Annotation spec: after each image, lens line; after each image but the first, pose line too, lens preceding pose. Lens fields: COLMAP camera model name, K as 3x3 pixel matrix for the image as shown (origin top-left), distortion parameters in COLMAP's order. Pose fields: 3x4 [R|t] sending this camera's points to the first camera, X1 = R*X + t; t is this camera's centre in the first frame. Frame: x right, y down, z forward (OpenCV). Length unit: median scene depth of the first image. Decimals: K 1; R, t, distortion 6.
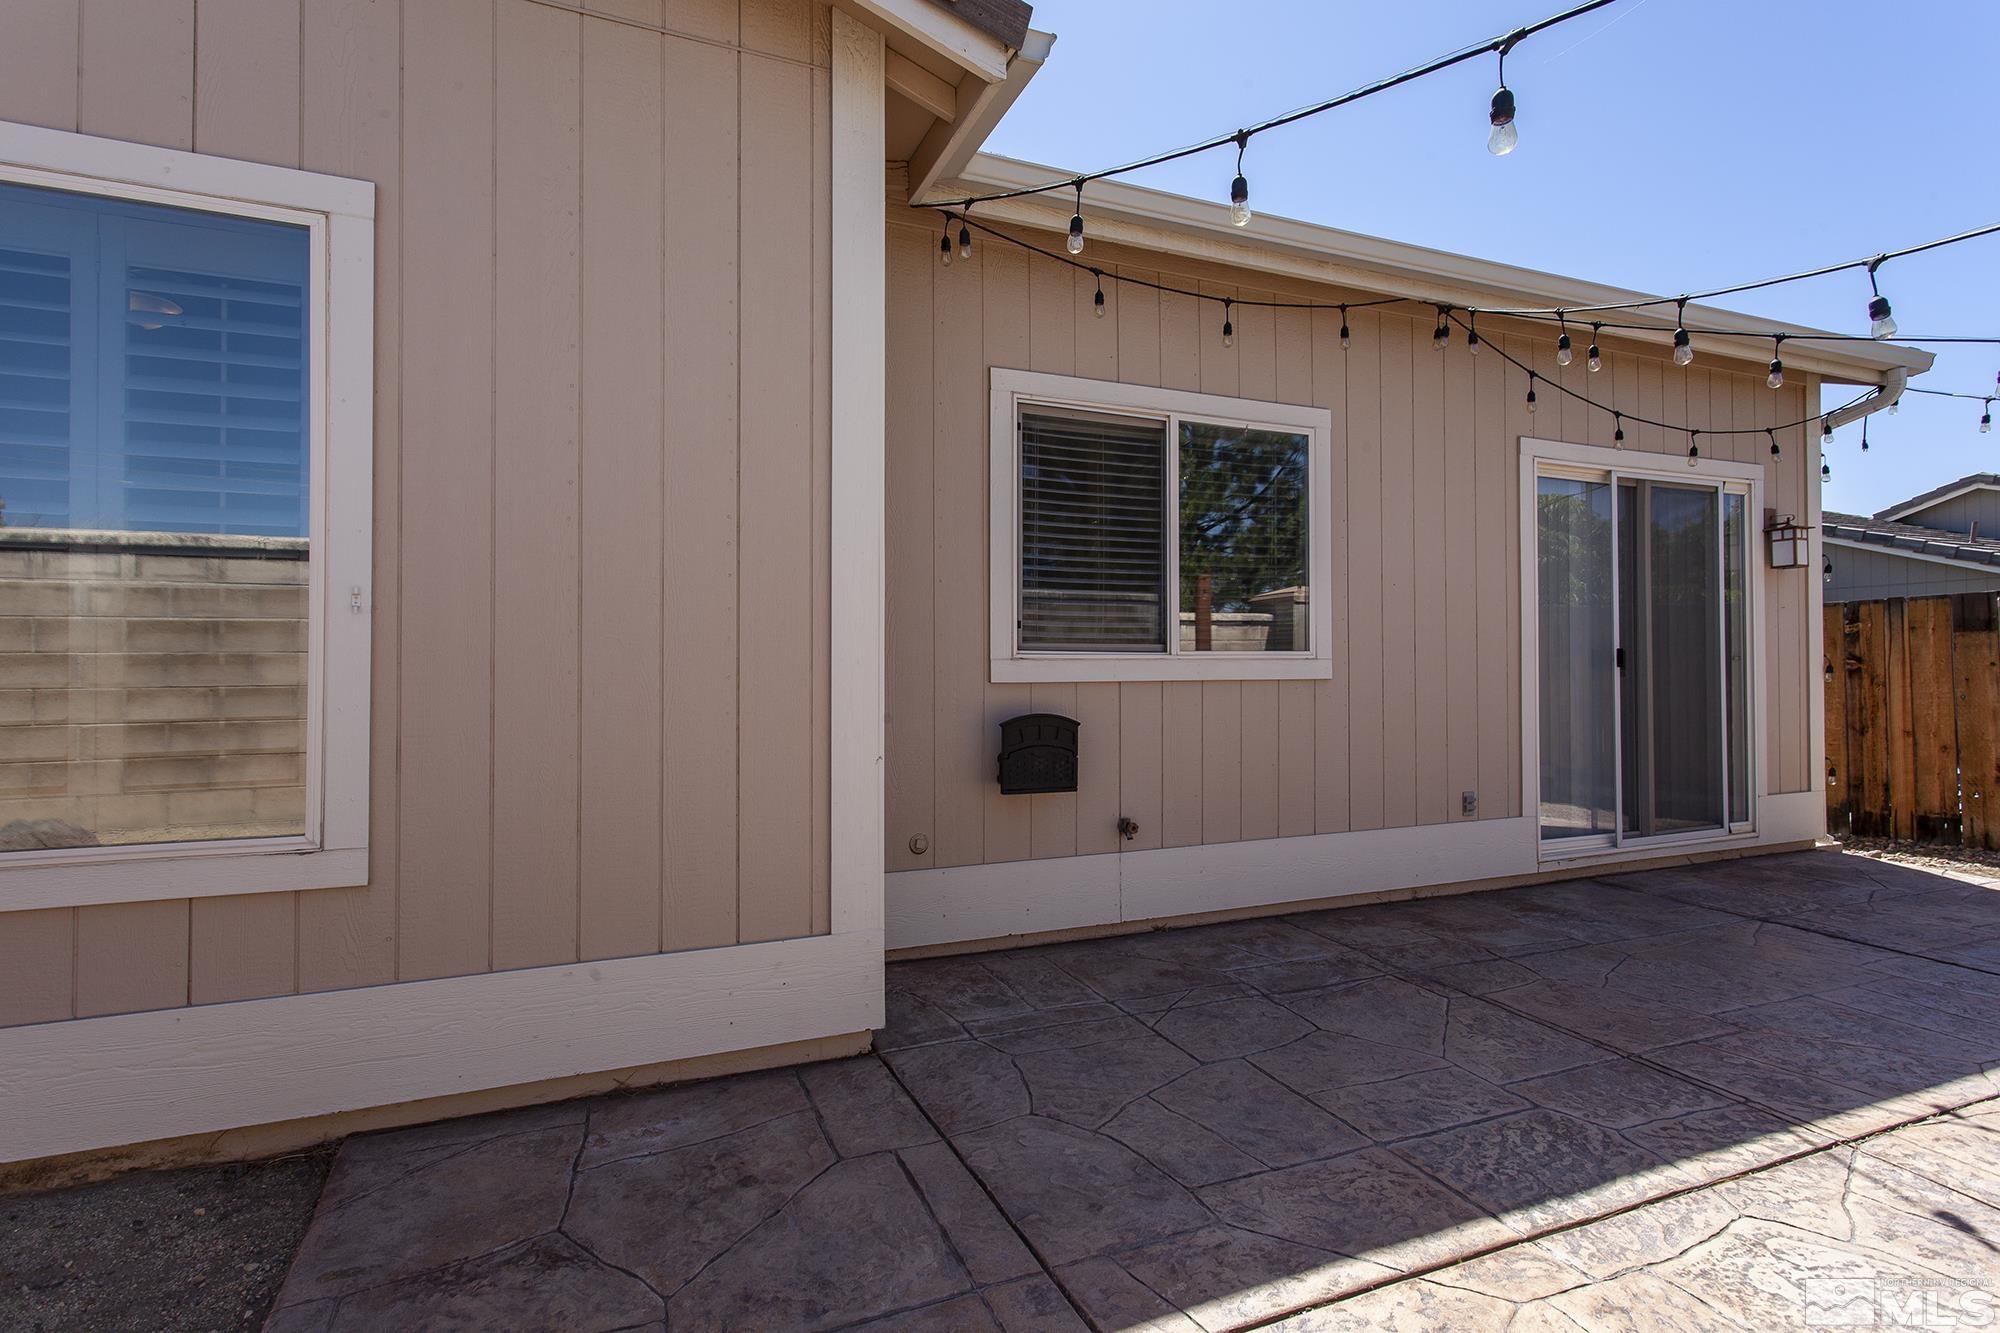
lens RADIAL K [[988.1, 0, 1000.0], [0, 988.1, 666.5], [0, 0, 1]] dist [0.001097, 0.000711]
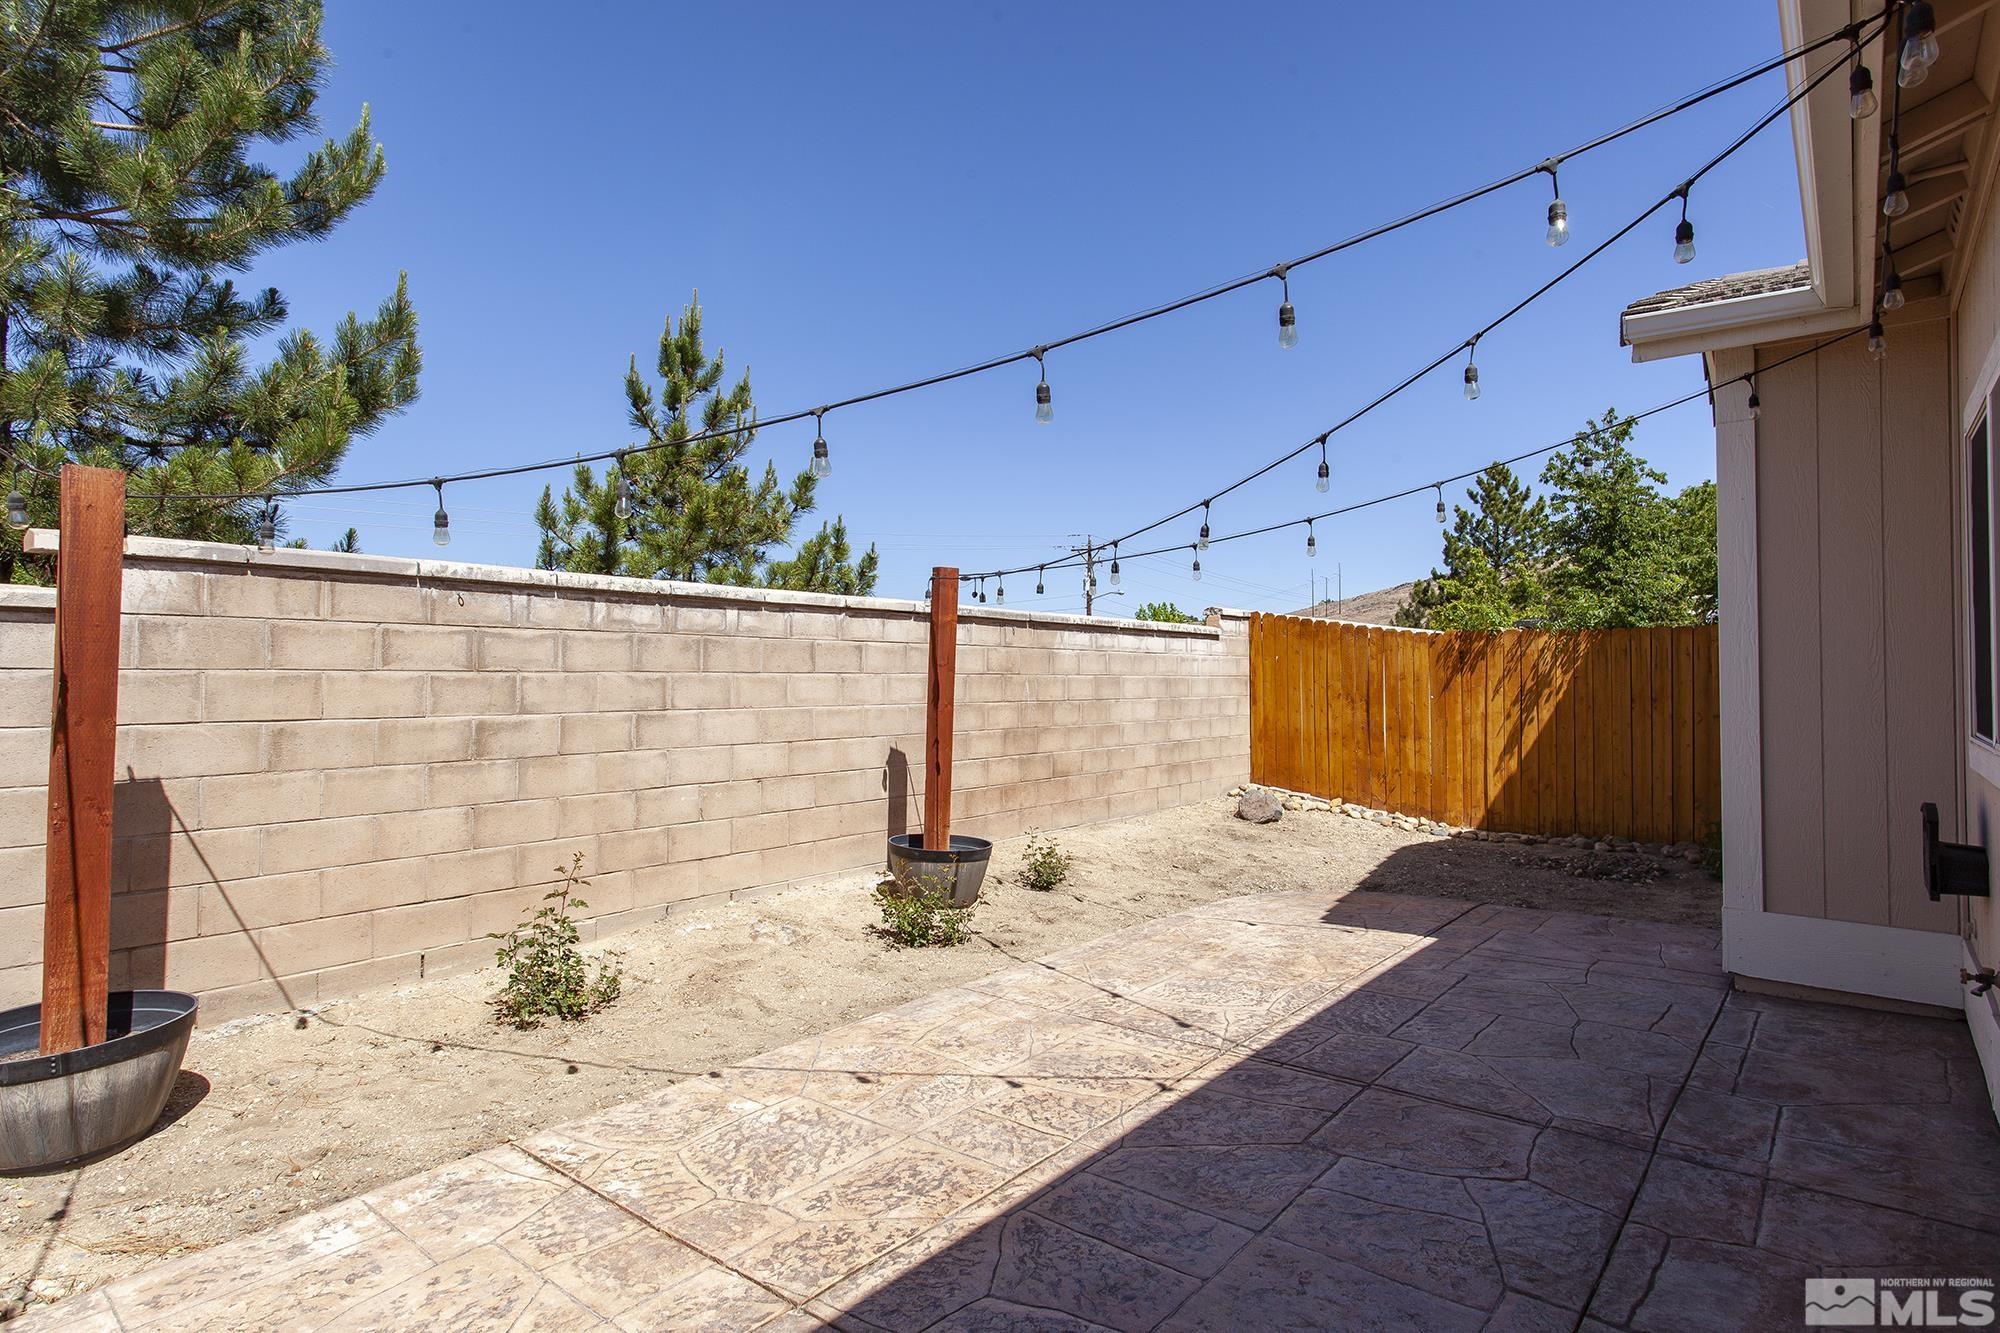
lens RADIAL K [[1038.1, 0, 1000.0], [0, 1038.1, 666.5], [0, 0, 1]] dist [0.002402, 0.000593]
pose [[-0.887811, -0.003010, -0.460198, 1.134534], [-0.000776, 0.999987, -0.005042, -0.066462], [0.460207, -0.004119, -0.887802, 1.349879]]
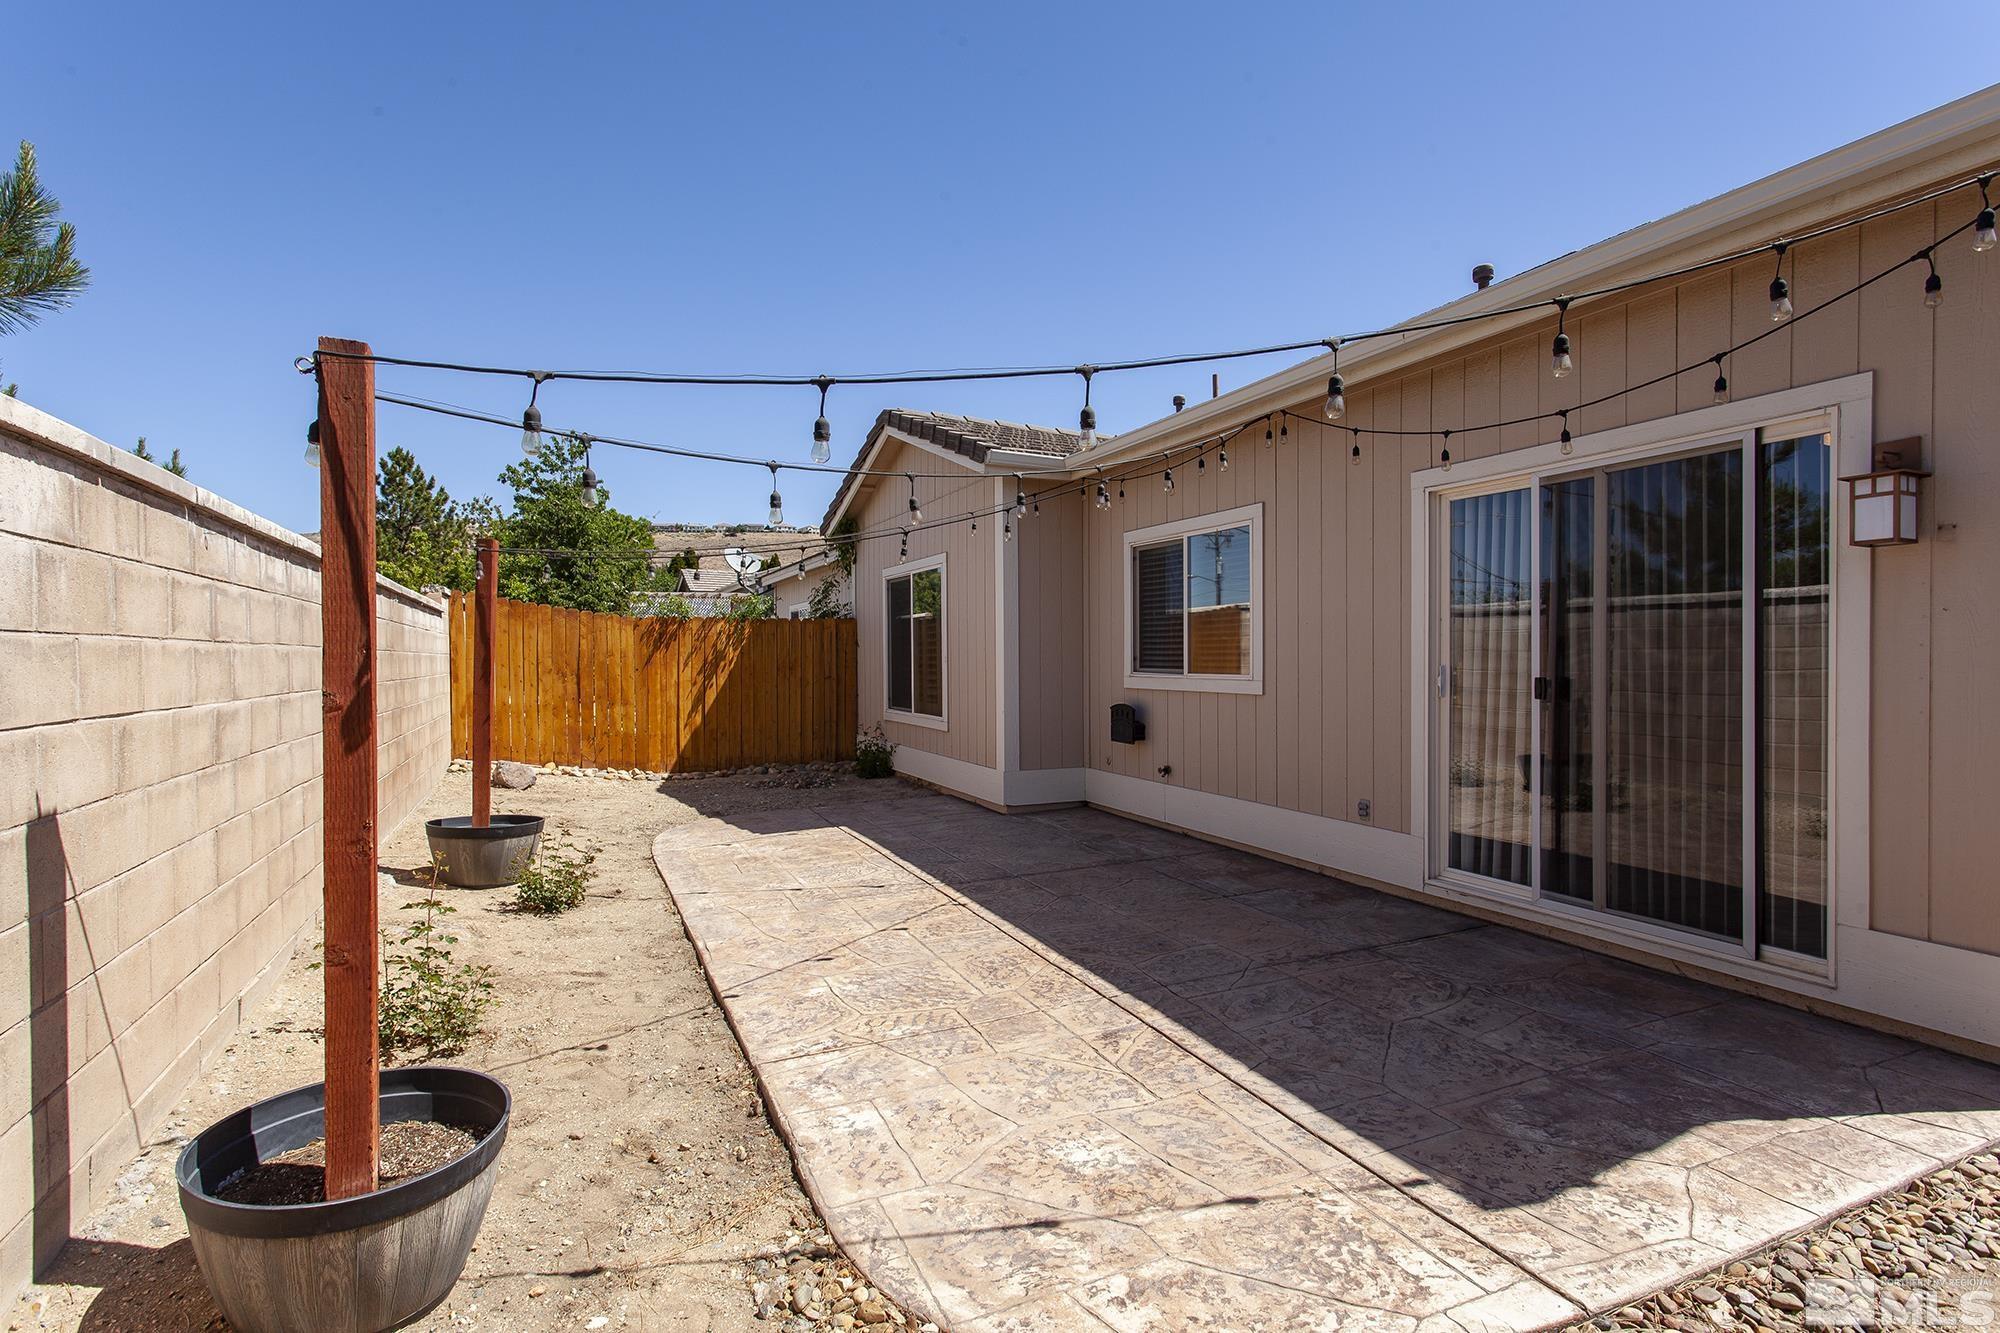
lens RADIAL K [[988.1, 0, 1000.0], [0, 988.1, 666.5], [0, 0, 1]] dist [0.001097, 0.000711]
pose [[0.014798, 0.014304, -0.999788, 1.930908], [0.003578, 0.999891, 0.014359, -0.054765], [0.999884, -0.003790, 0.014745, 0.670141]]
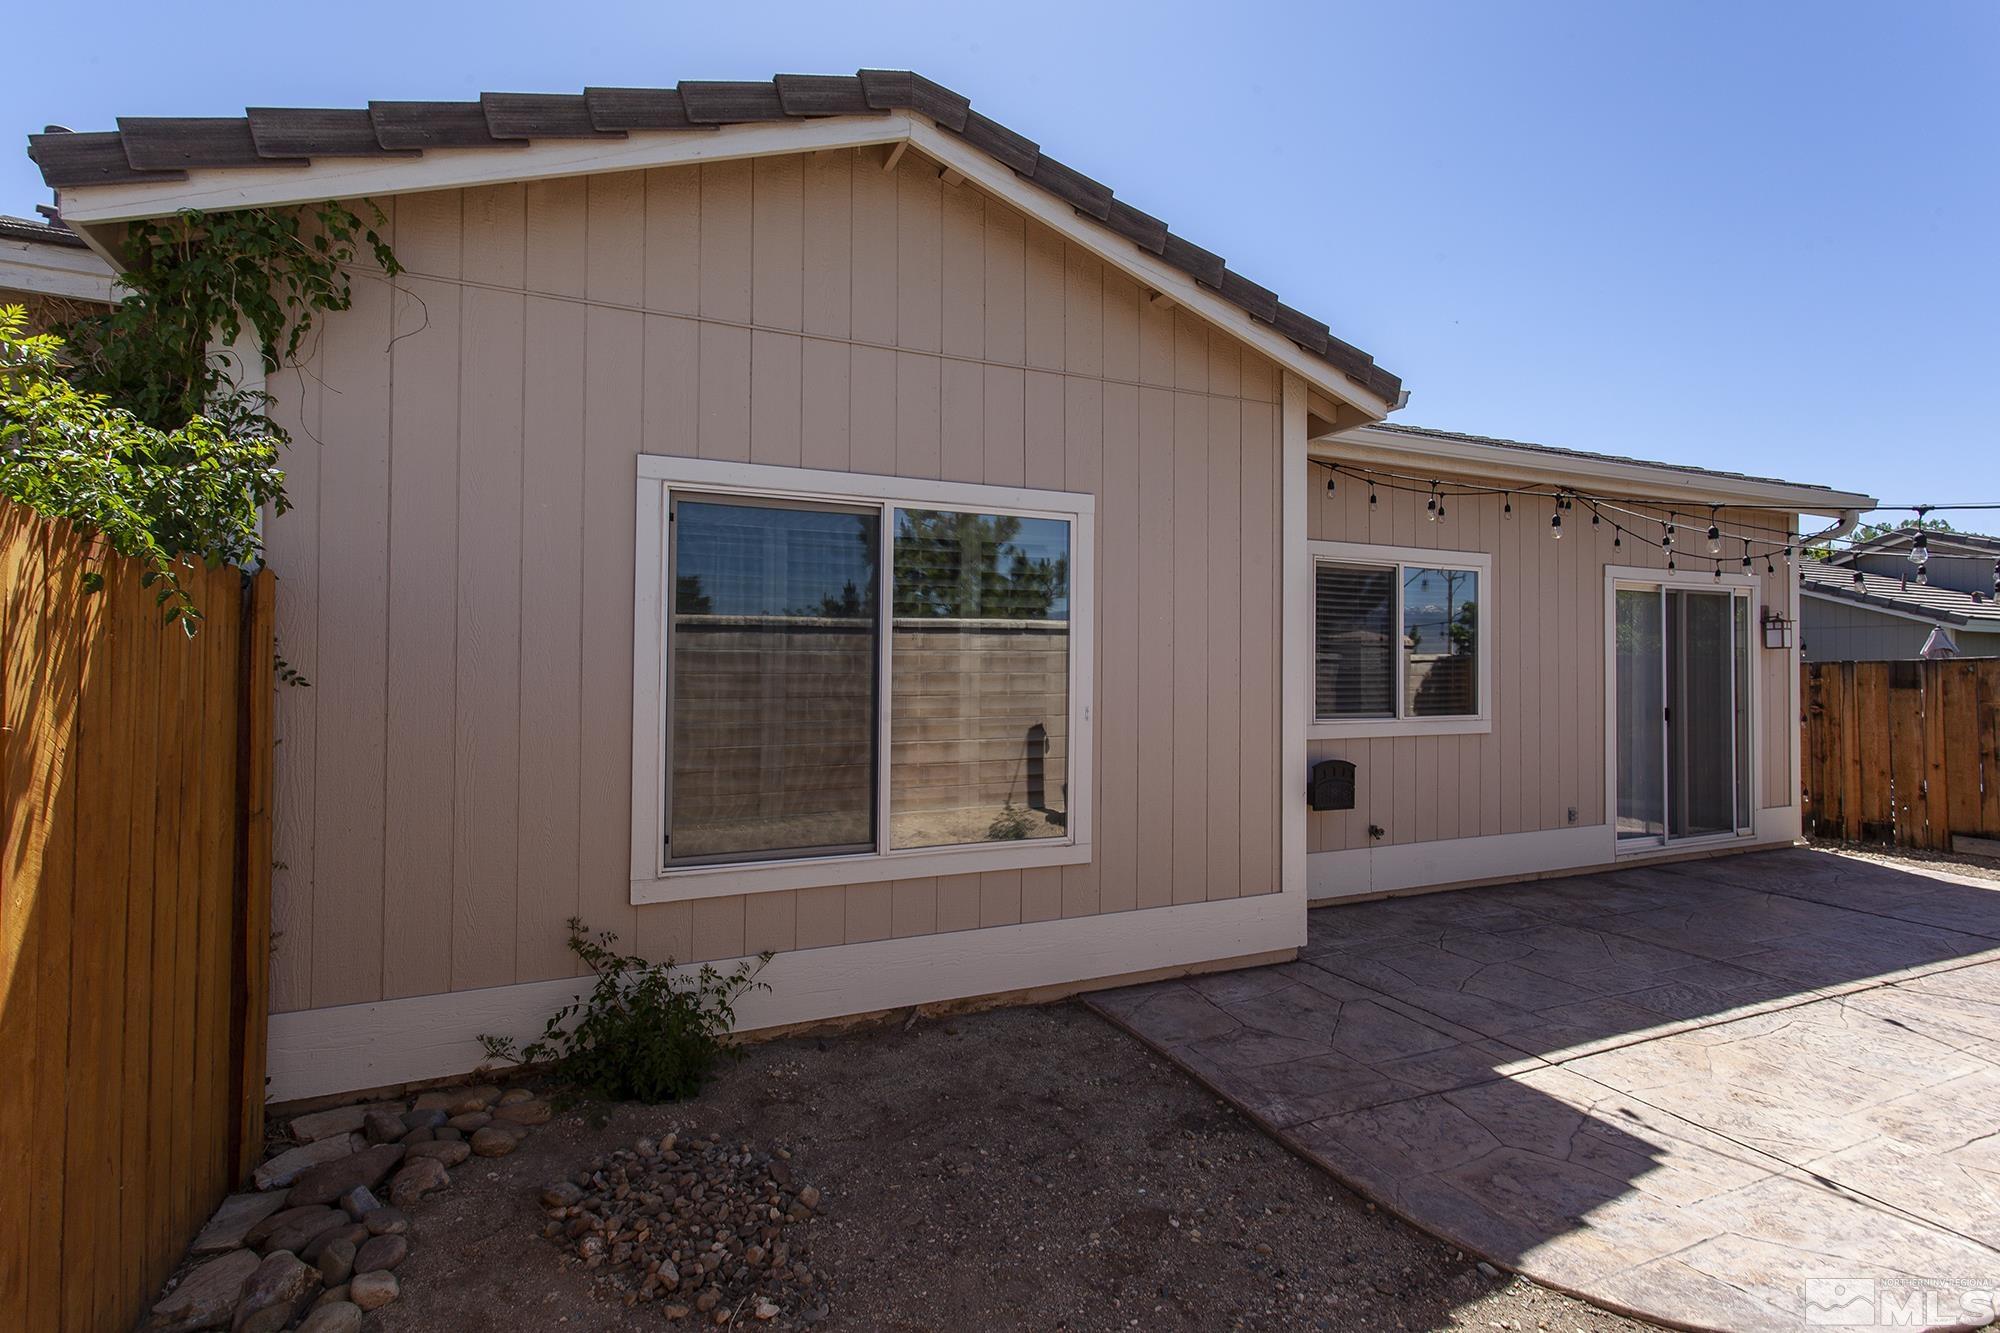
lens RADIAL K [[975.6, 0, 1000.0], [0, 975.6, 666.5], [0, 0, 1]] dist [0.000893, -0.000989]
pose [[0.999504, 0.007588, 0.030575, -0.511262], [-0.007546, 0.999970, -0.001498, -0.090367], [-0.030586, 0.001266, 0.999531, -0.516827]]
